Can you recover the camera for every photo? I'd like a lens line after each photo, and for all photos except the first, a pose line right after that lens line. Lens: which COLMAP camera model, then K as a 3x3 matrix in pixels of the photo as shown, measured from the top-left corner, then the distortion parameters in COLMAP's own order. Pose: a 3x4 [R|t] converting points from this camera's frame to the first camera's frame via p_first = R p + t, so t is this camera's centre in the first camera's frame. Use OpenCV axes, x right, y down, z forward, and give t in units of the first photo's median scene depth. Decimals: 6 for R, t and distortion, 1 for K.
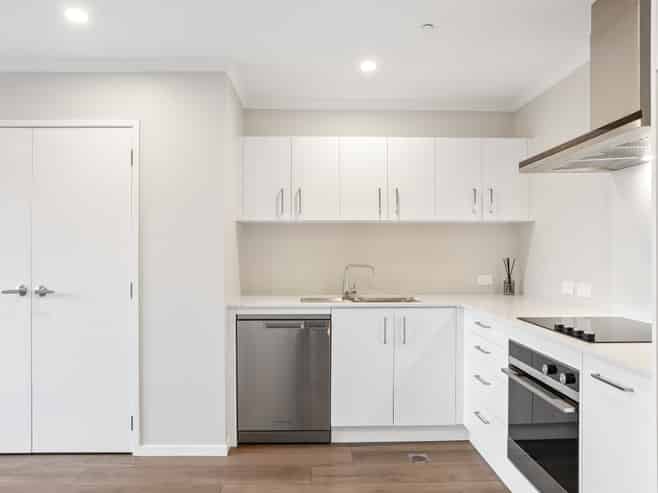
lens RADIAL K [[452.6, 0, 329.0], [0, 452.6, 246.5], [0, 0, 1]] dist [-0.001753, -0.000073]
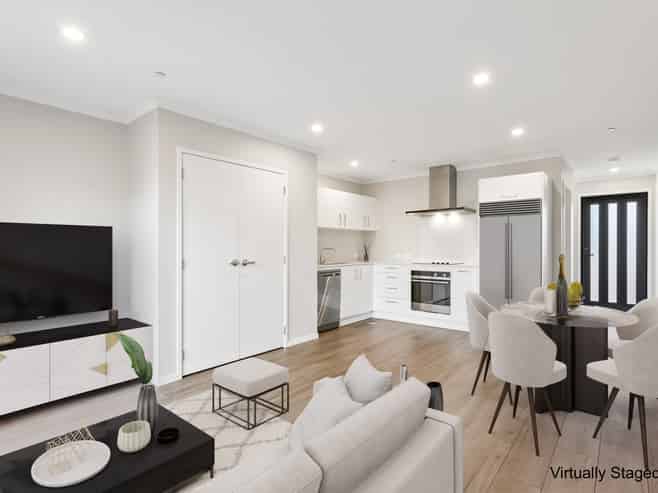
lens RADIAL K [[346.2, 0, 329.0], [0, 346.2, 246.5], [0, 0, 1]] dist [0.000856, 0.000164]
pose [[0.652506, 0.002091, 0.757781, -1.393273], [-0.005069, 0.999986, 0.001605, 0.034096], [-0.757767, -0.004888, 0.652507, -0.083796]]
